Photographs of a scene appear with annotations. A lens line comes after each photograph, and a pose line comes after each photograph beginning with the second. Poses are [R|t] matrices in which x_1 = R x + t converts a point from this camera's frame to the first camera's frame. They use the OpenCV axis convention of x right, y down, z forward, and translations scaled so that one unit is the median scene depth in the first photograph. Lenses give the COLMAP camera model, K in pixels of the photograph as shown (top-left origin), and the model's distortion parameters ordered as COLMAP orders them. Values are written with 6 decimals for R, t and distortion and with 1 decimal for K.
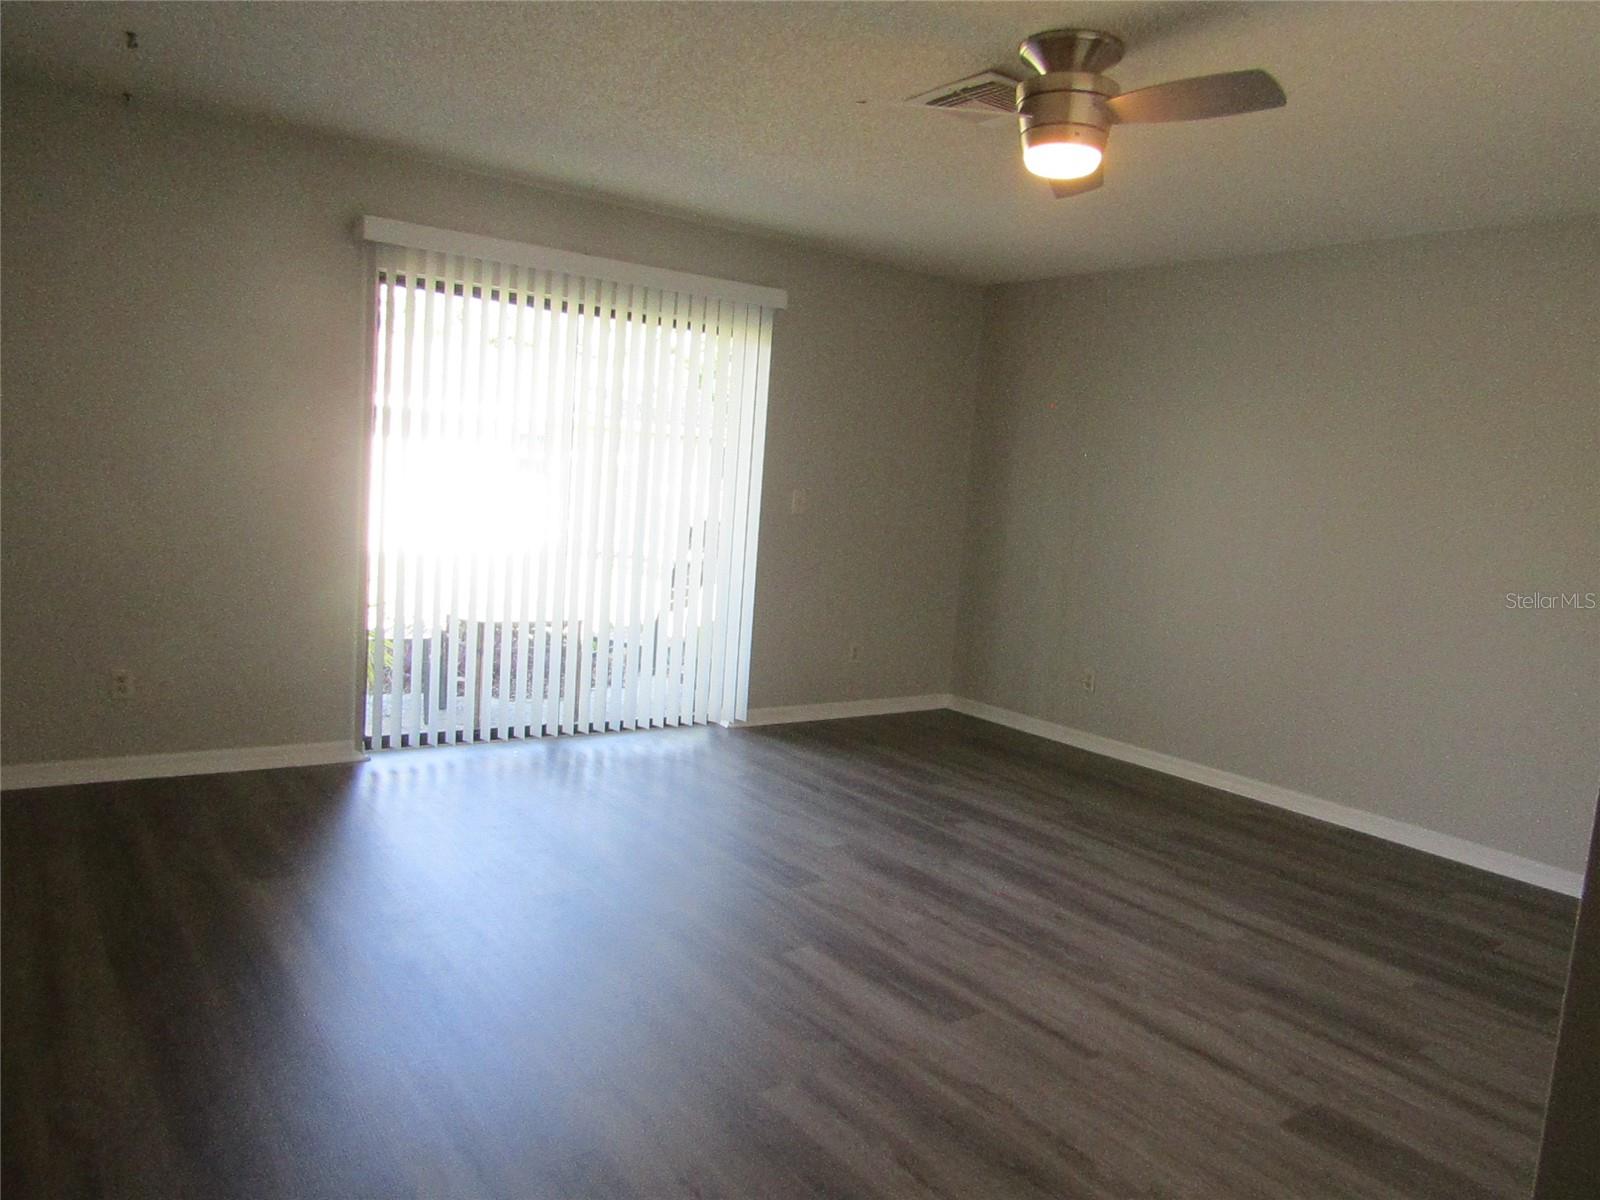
lens RADIAL K [[1135.4, 0, 807.2], [0, 1135.4, 595.6], [0, 0, 1]] dist [-0.001089, -0.003555]
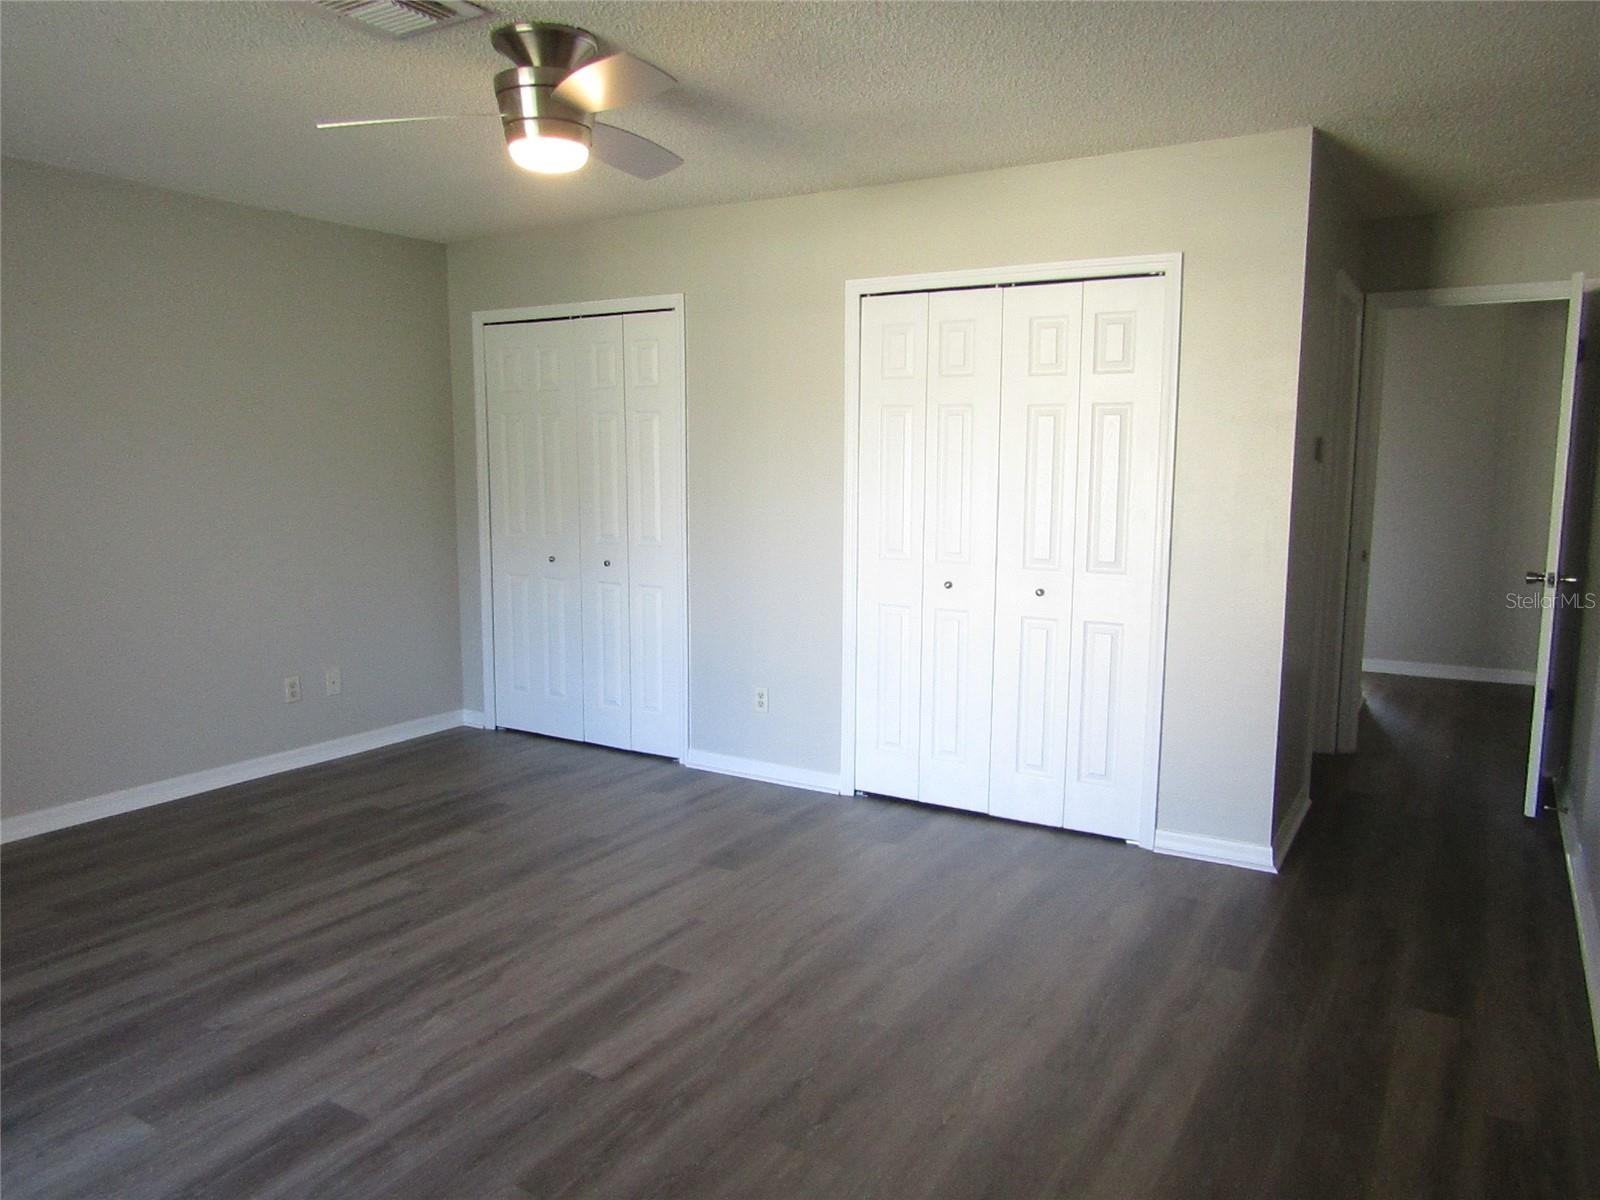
lens RADIAL K [[1135.4, 0, 808.4], [0, 1135.4, 603.9], [0, 0, 1]] dist [-0.001089, -0.003555]
pose [[-0.388171, -0.189225, 0.901952, -0.630731], [0.072774, 0.969344, 0.234683, -0.160810], [-0.918709, 0.156736, -0.362501, 0.941577]]
